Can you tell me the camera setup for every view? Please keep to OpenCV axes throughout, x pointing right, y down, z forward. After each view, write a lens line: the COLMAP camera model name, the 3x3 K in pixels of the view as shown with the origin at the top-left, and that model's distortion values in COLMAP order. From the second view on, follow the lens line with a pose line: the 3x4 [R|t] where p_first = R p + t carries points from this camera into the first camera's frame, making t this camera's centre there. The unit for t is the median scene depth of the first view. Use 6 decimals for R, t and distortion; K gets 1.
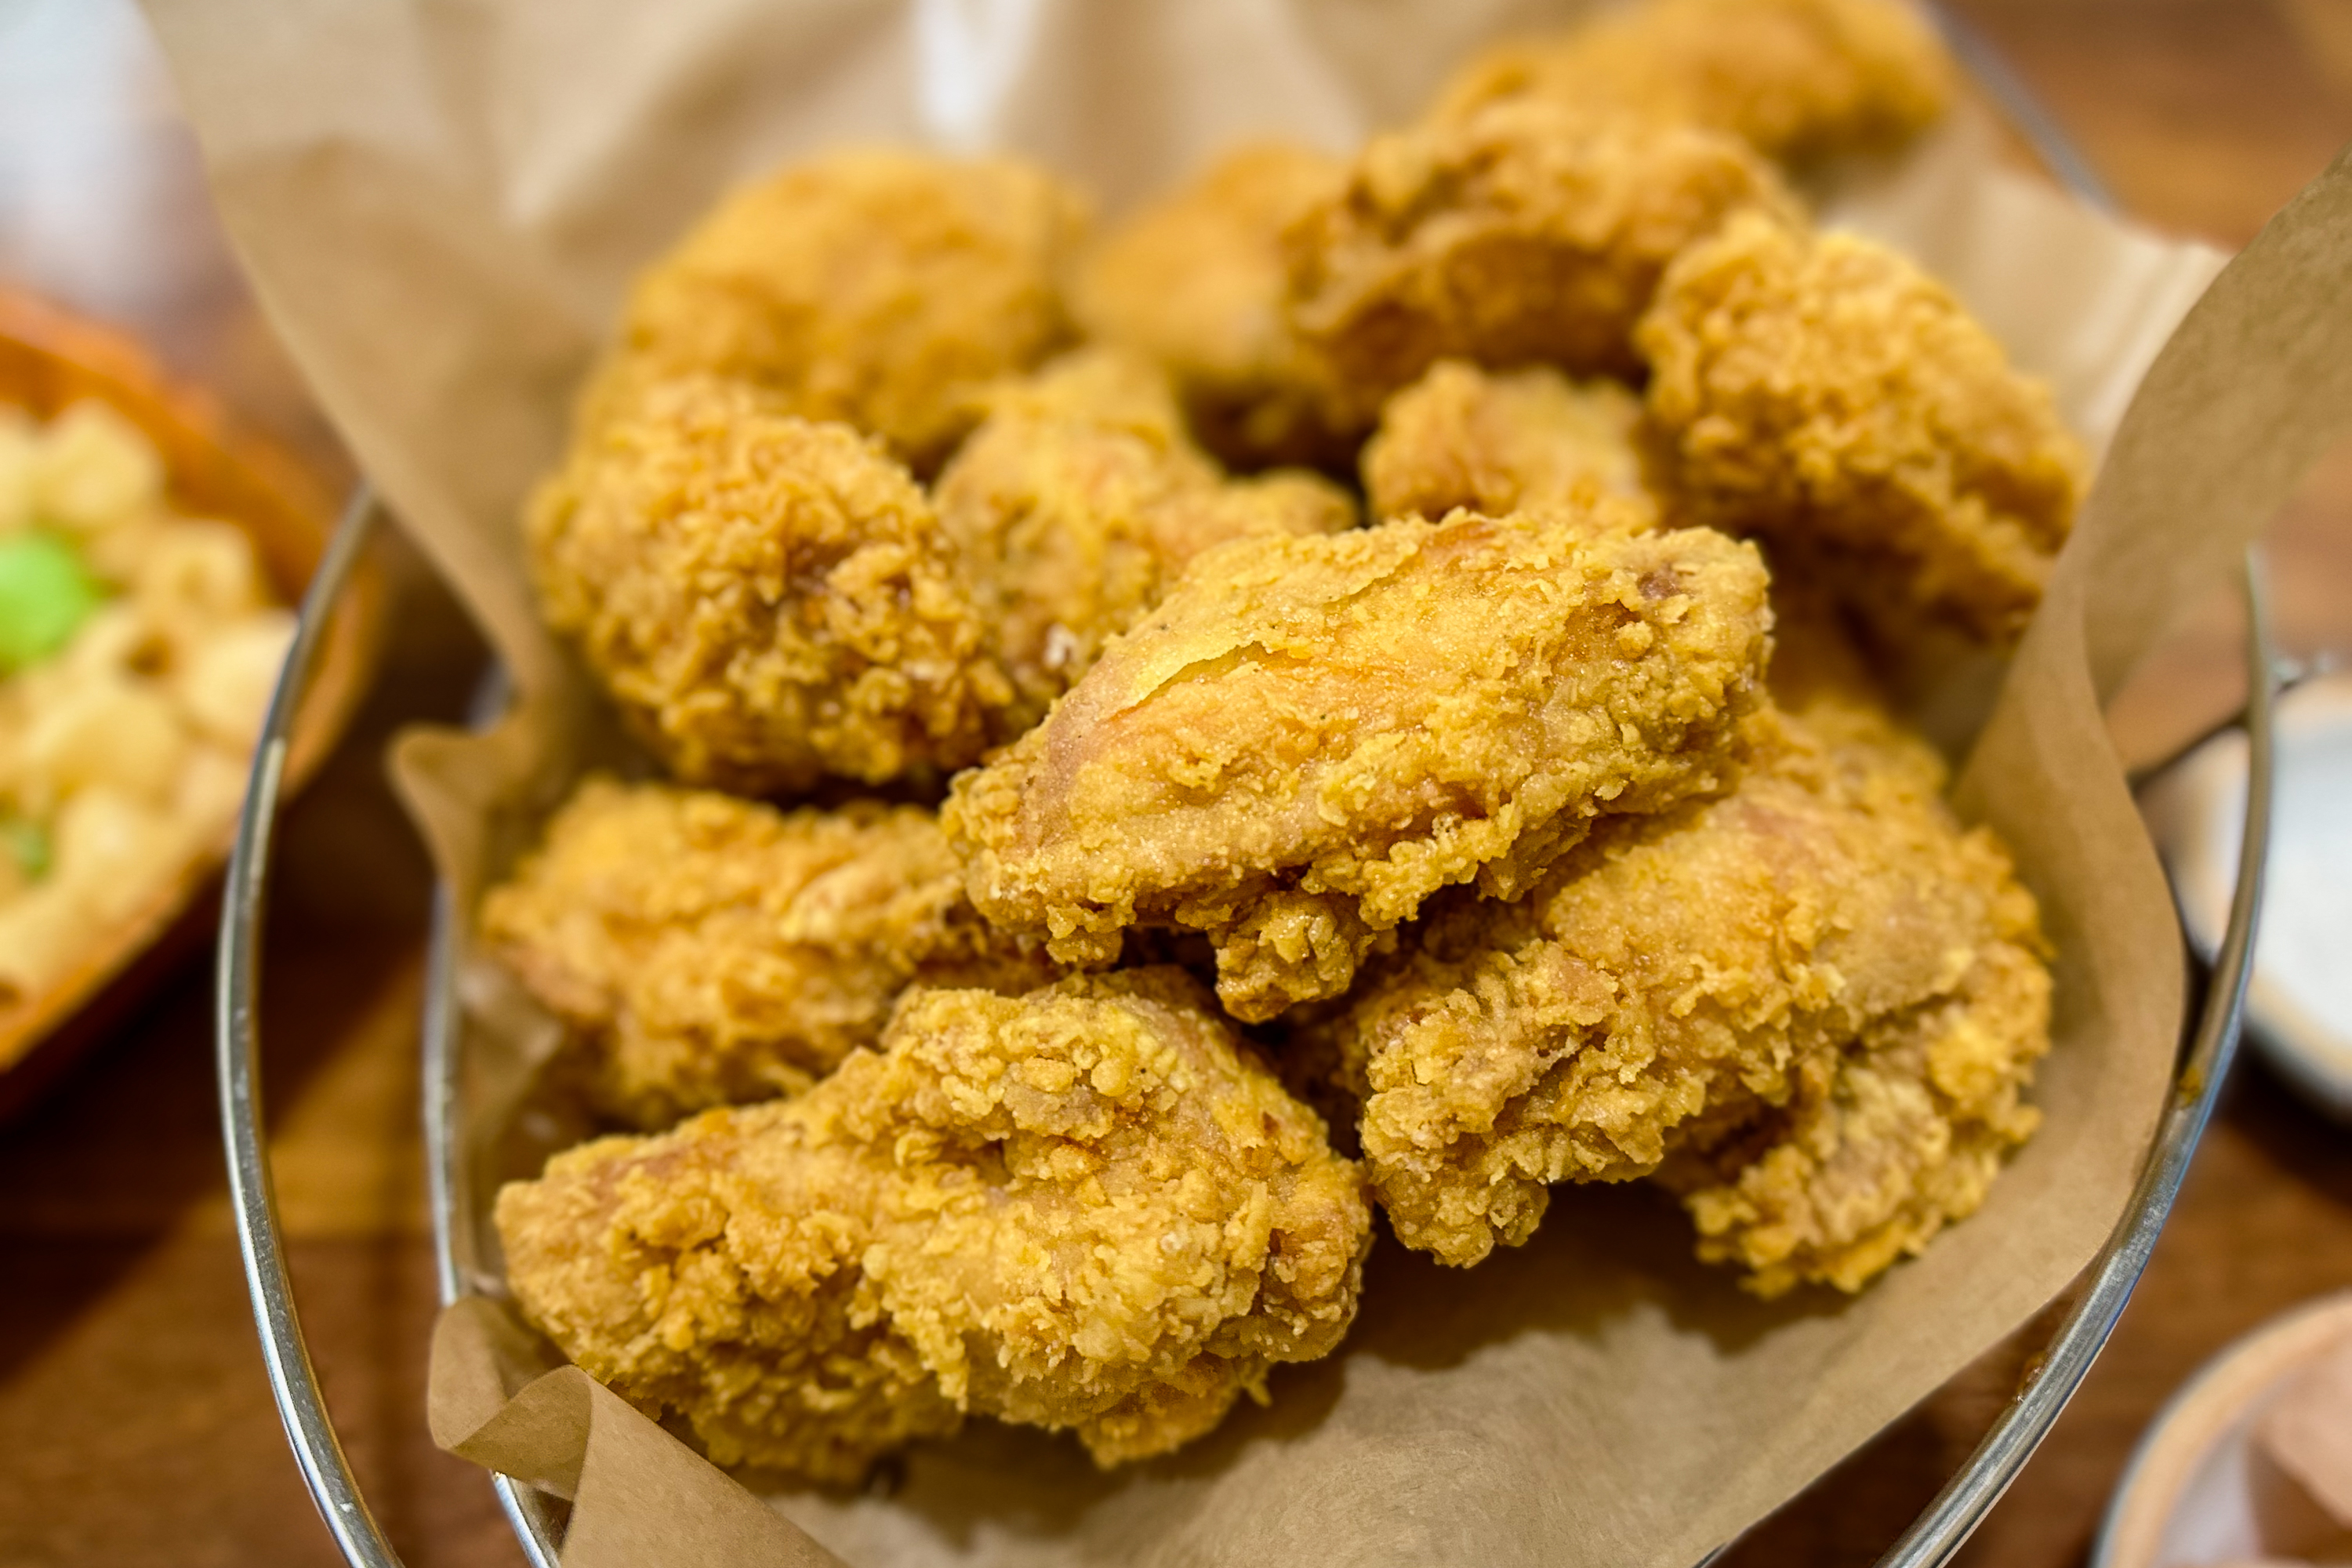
lens RADIAL K [[1710.5, 0, 1176.0], [0, 1710.5, 784.0], [0, 0, 1]] dist [0.046363, -0.174324]
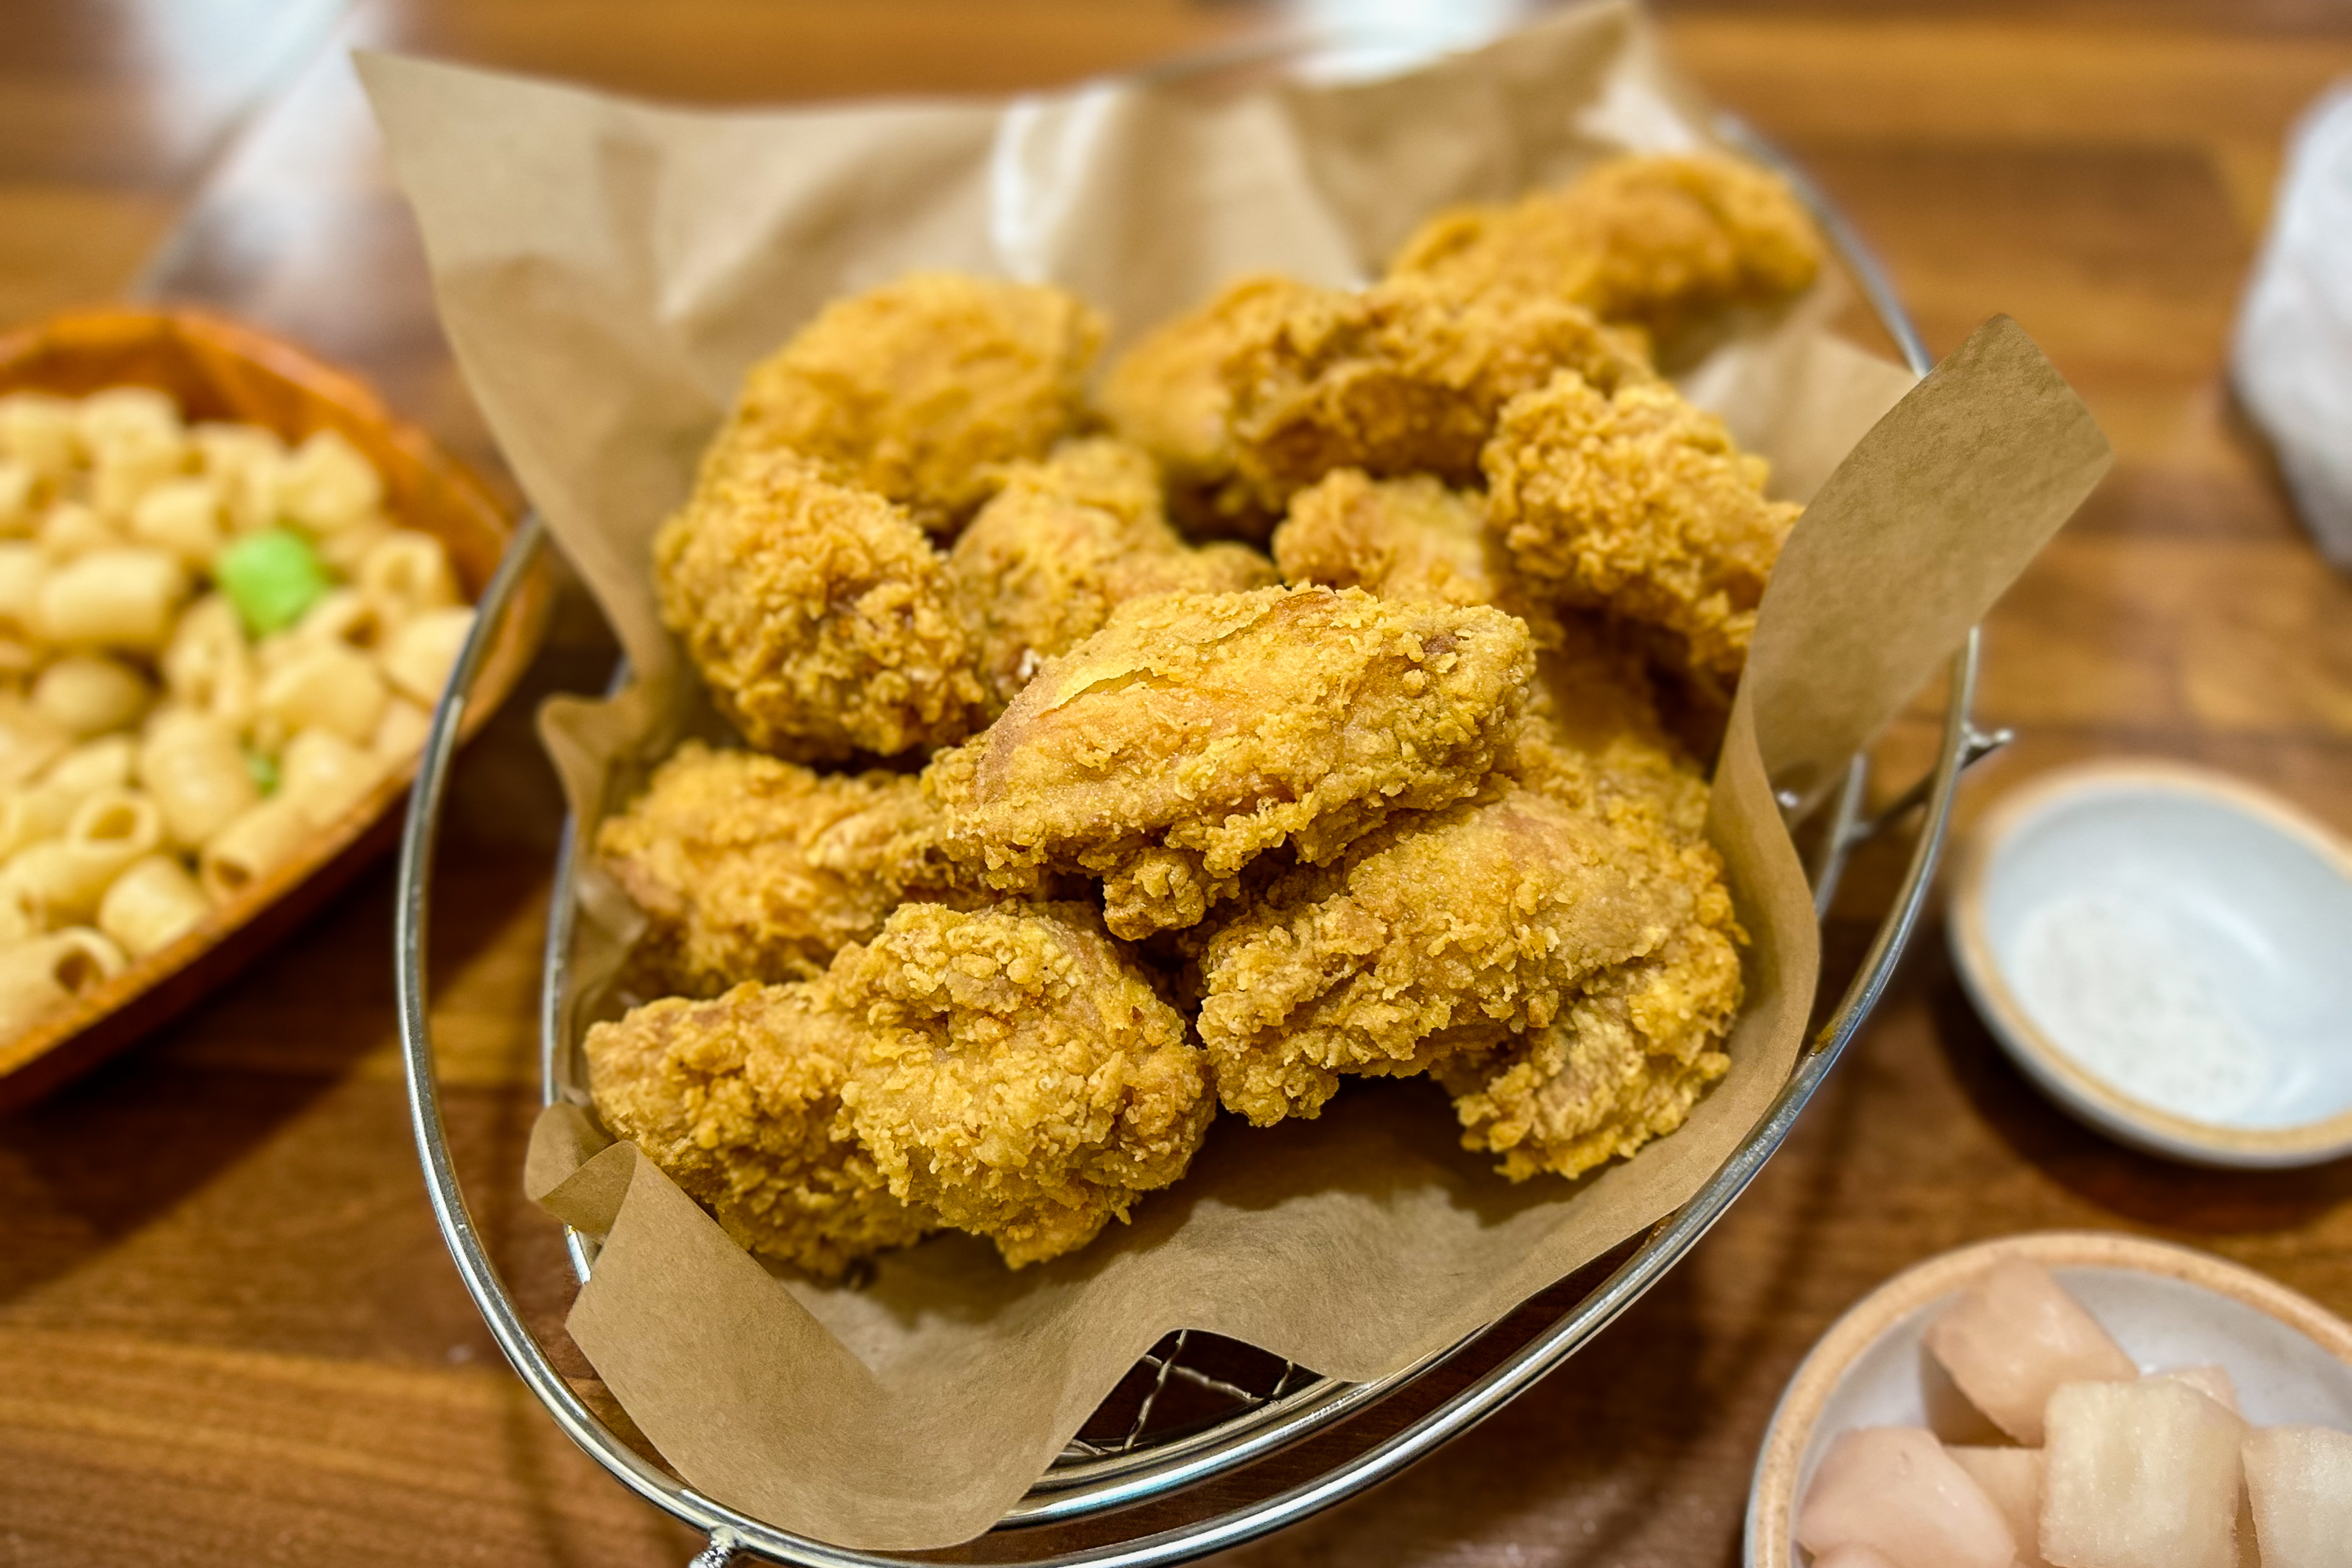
lens RADIAL K [[1578.8, 0, 1178.4], [0, 1578.8, 759.7], [0, 0, 1]] dist [0.003938, 0.000587]
pose [[0.996700, 0.063882, -0.050088, 0.135535], [-0.065282, 0.997506, -0.026831, 0.023866], [0.048249, 0.030012, 0.998384, -0.272847]]
